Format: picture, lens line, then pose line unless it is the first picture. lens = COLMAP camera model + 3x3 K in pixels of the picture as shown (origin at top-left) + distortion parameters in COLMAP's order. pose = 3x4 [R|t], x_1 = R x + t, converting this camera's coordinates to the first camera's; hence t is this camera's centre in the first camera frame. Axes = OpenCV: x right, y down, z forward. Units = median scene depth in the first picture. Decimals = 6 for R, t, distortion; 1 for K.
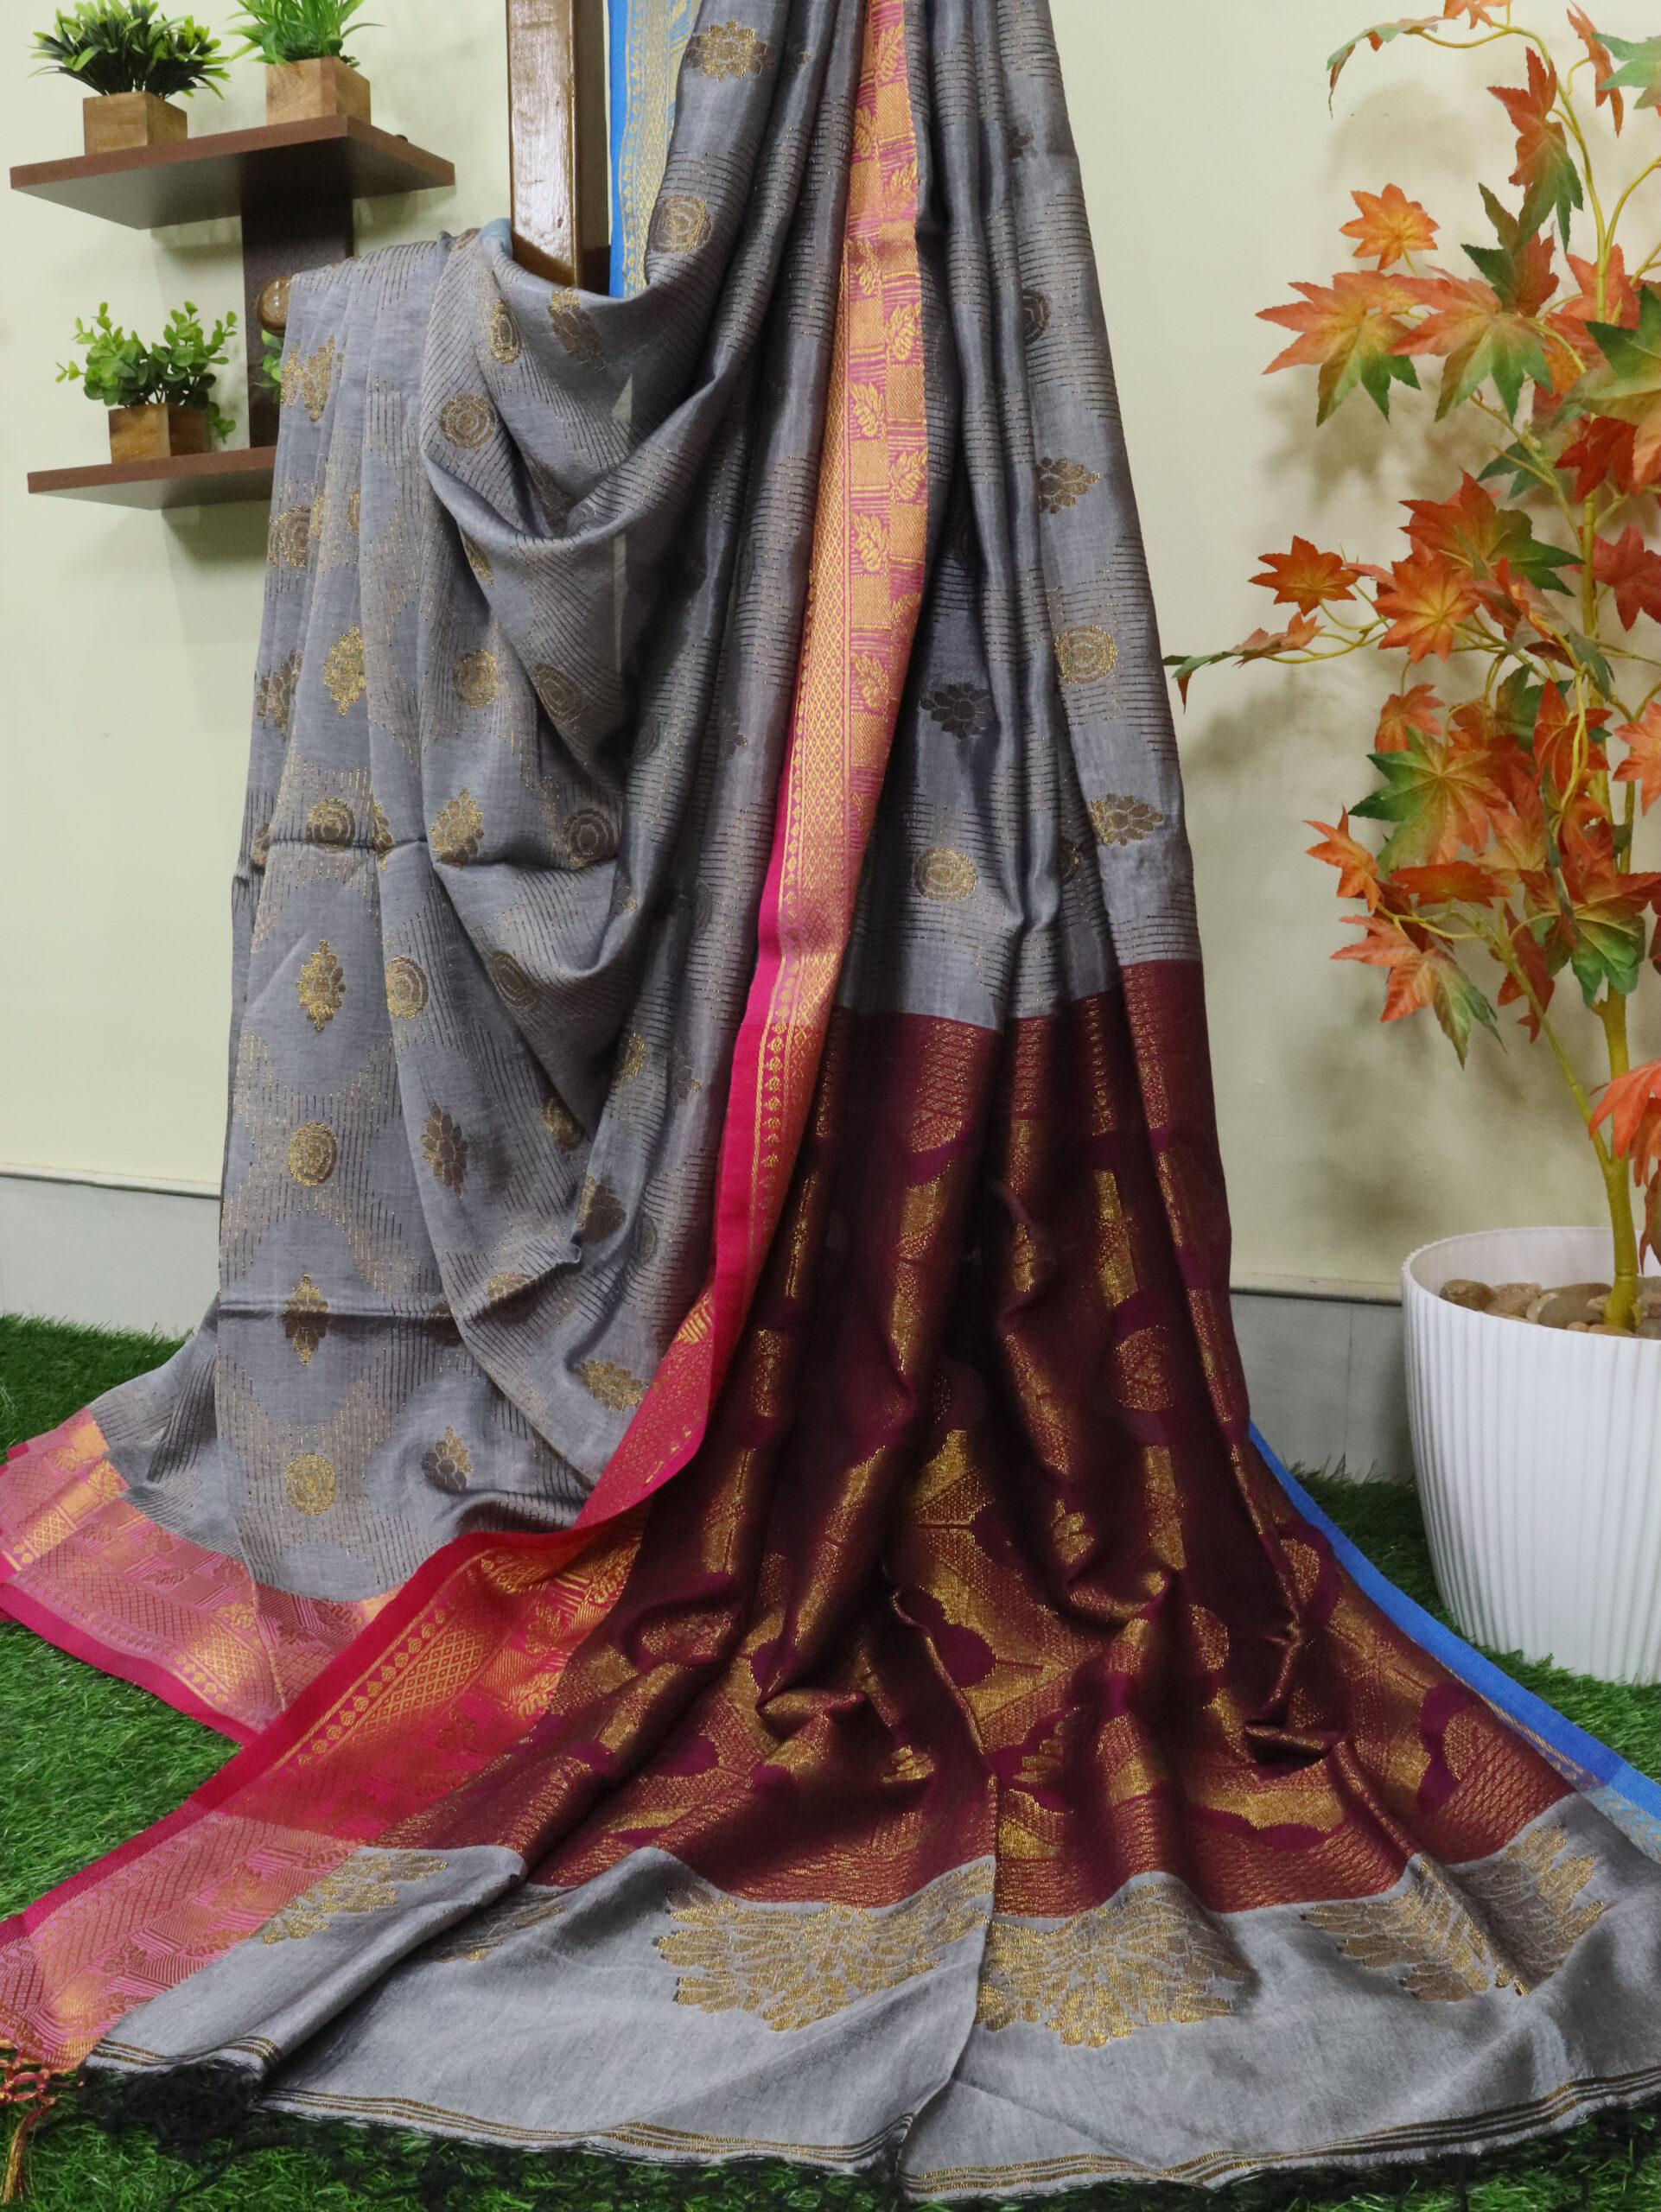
lens RADIAL K [[2009.7, 0, 830.5], [0, 2009.7, 1106.0], [0, 0, 1]] dist [-0.173556, 0.137591]
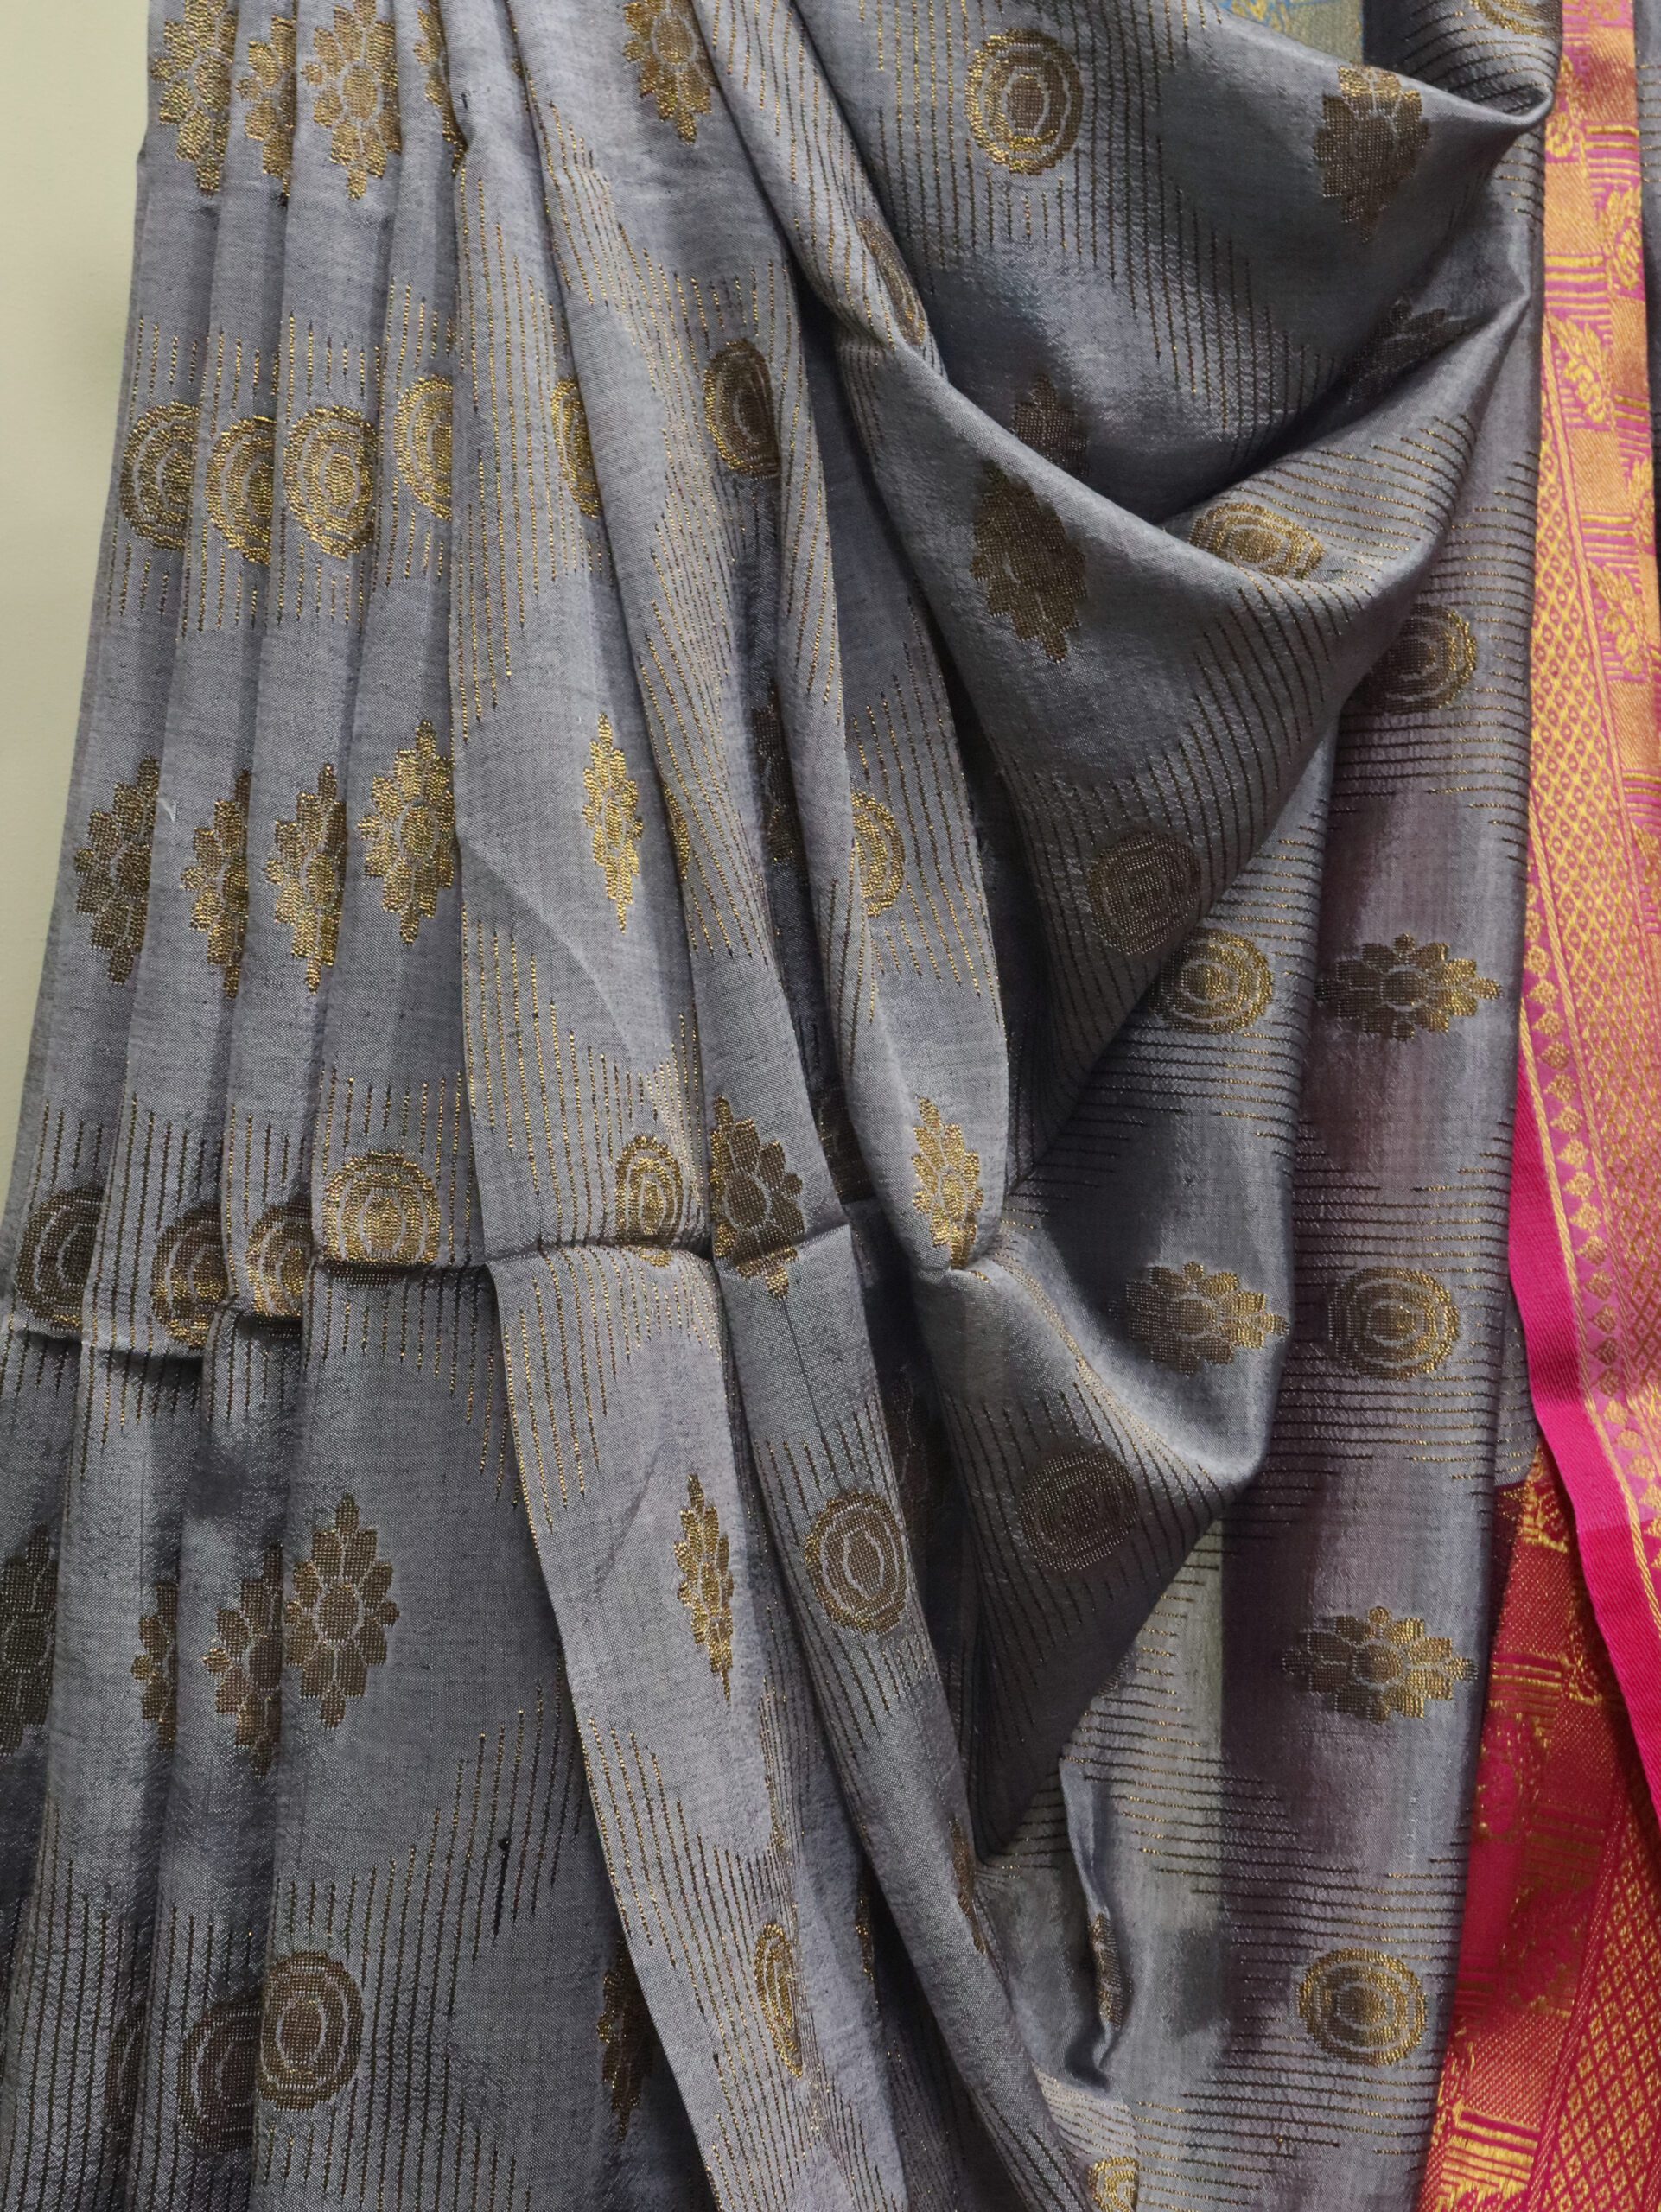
lens RADIAL K [[3931.4, 0, 830.5], [0, 3931.4, 1106.0], [0, 0, 1]] dist [0.064840, 0.063179]
pose [[0.623646, -0.045758, 0.780367, -0.908442], [0.139688, 0.988741, -0.053658, -0.115925], [-0.769125, 0.142471, 0.623016, 0.473675]]
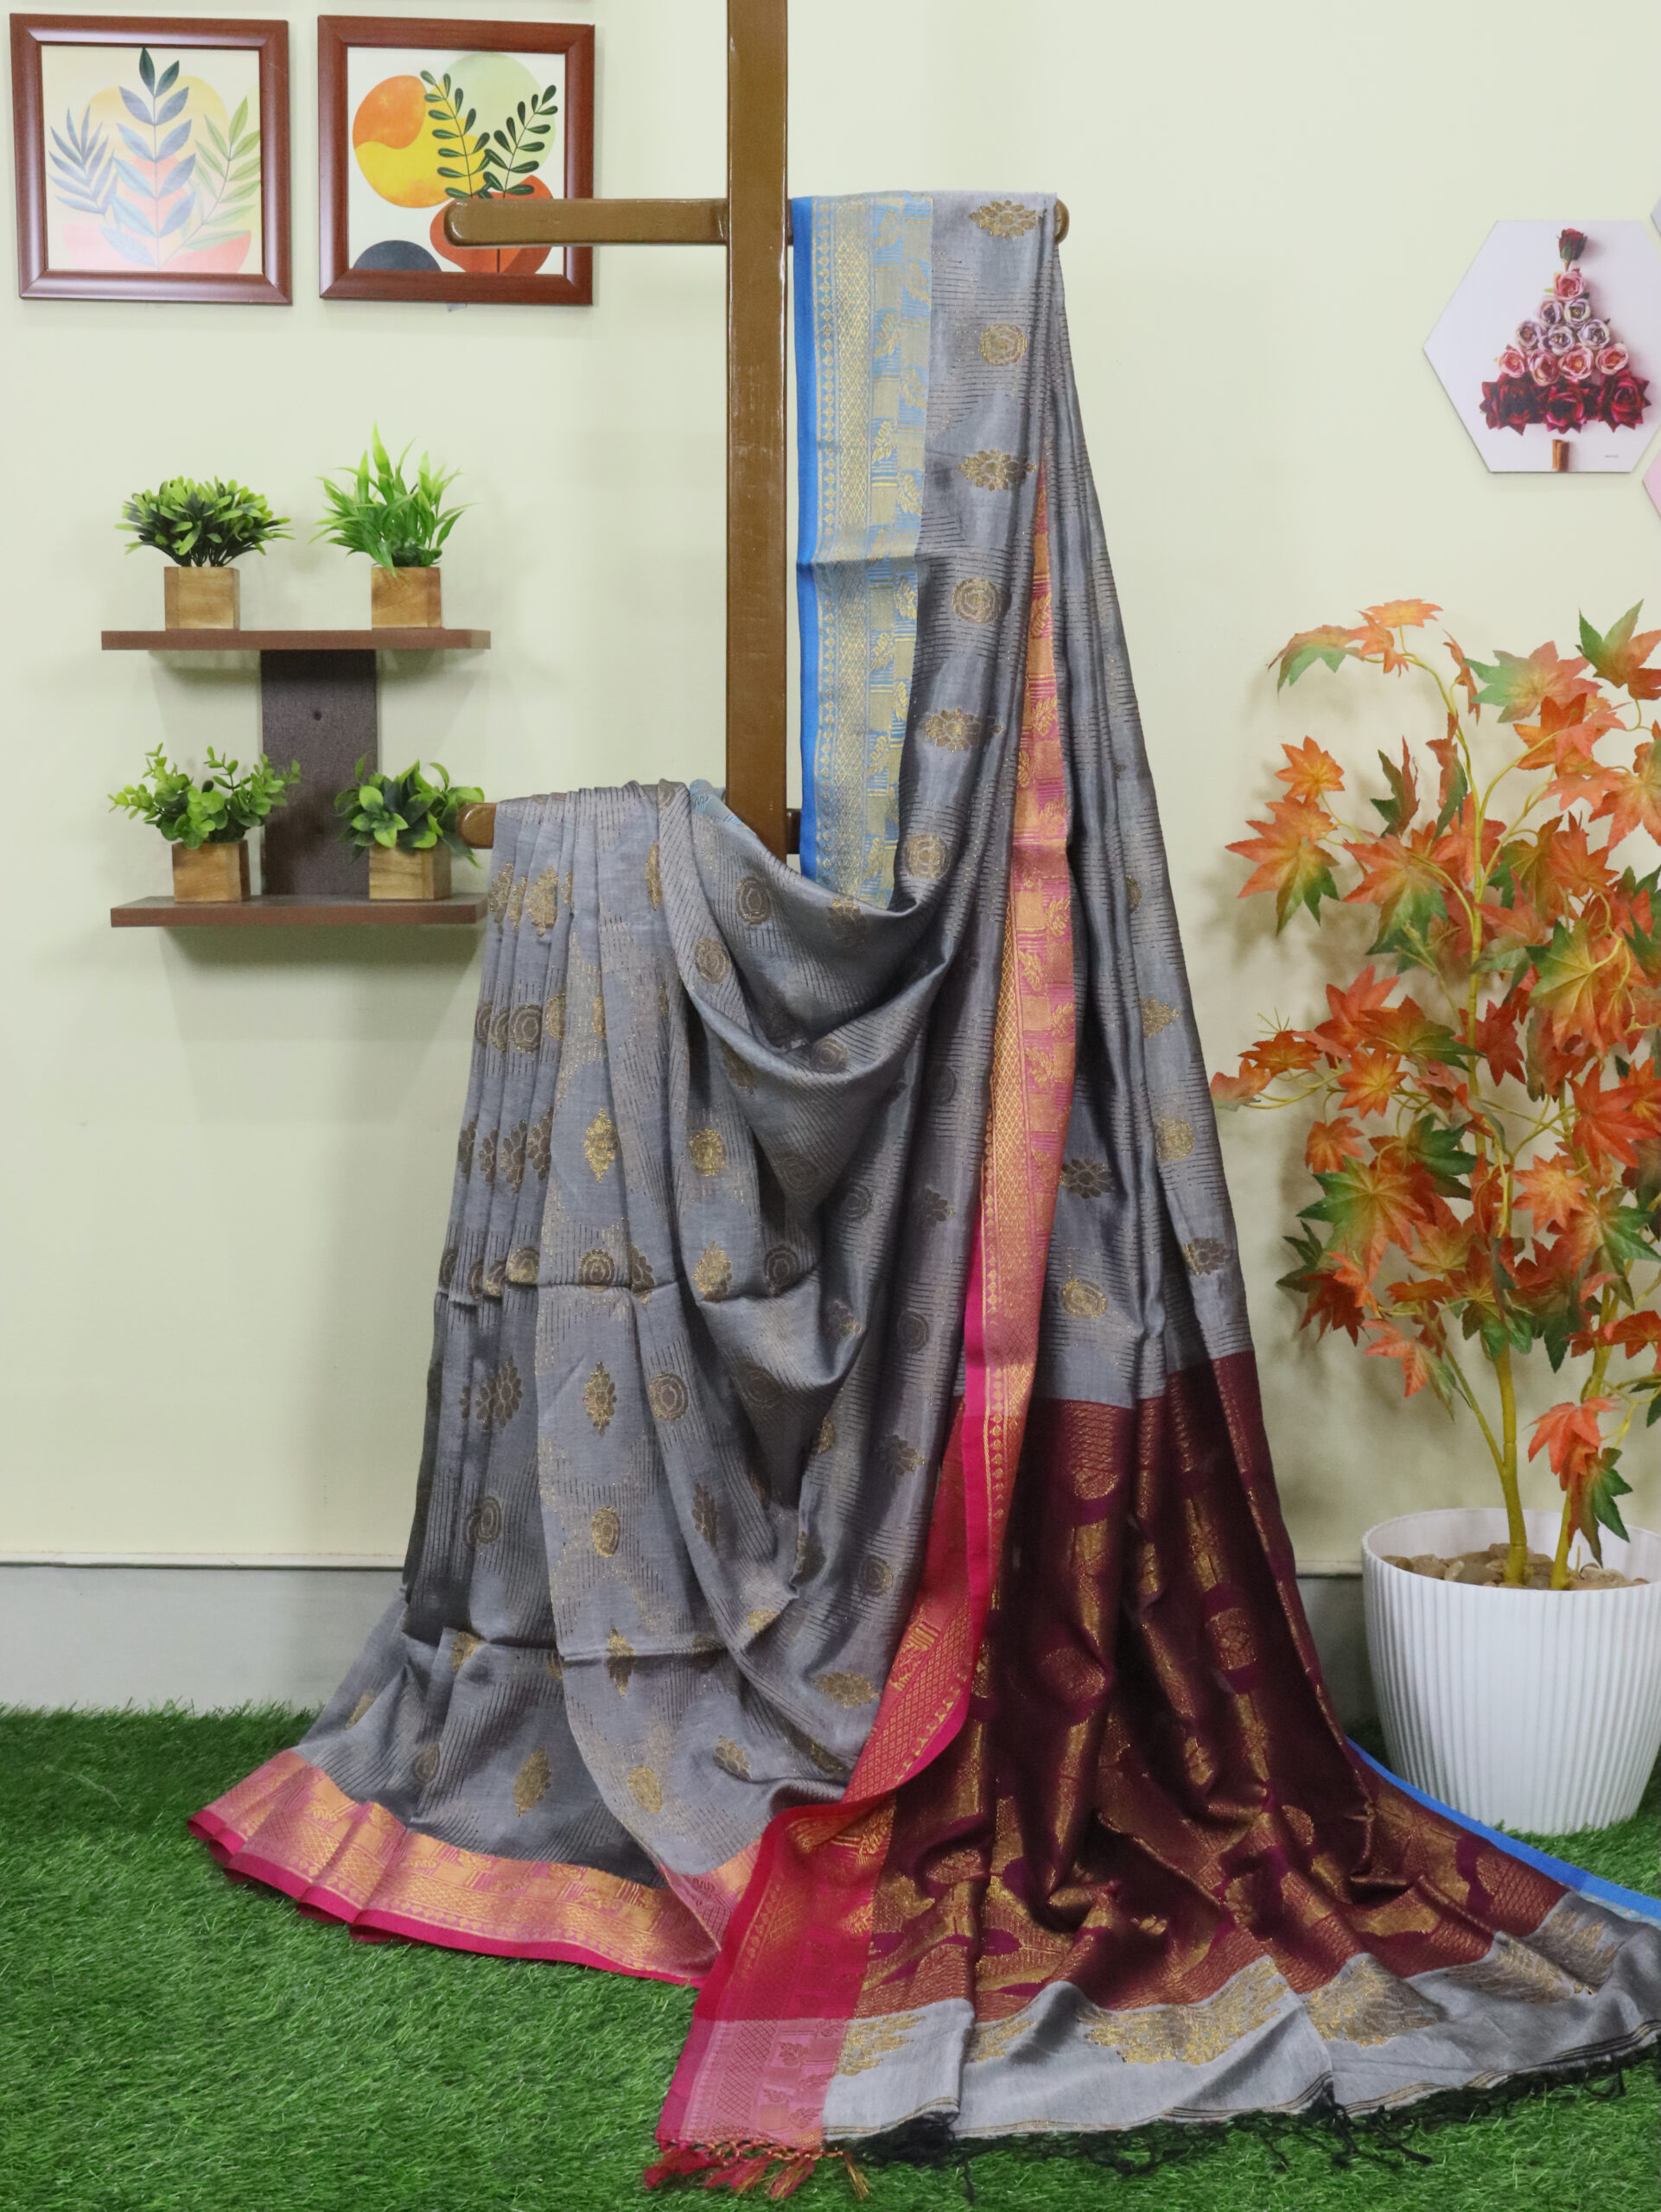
lens RADIAL K [[3064.2, 0, 830.5], [0, 3064.2, 1106.0], [0, 0, 1]] dist [-0.024141, 0.039189]
pose [[0.944657, -0.033281, 0.326368, -0.779792], [0.052234, 0.997408, -0.049481, -0.147926], [-0.323876, 0.063790, 0.943947, -0.946489]]
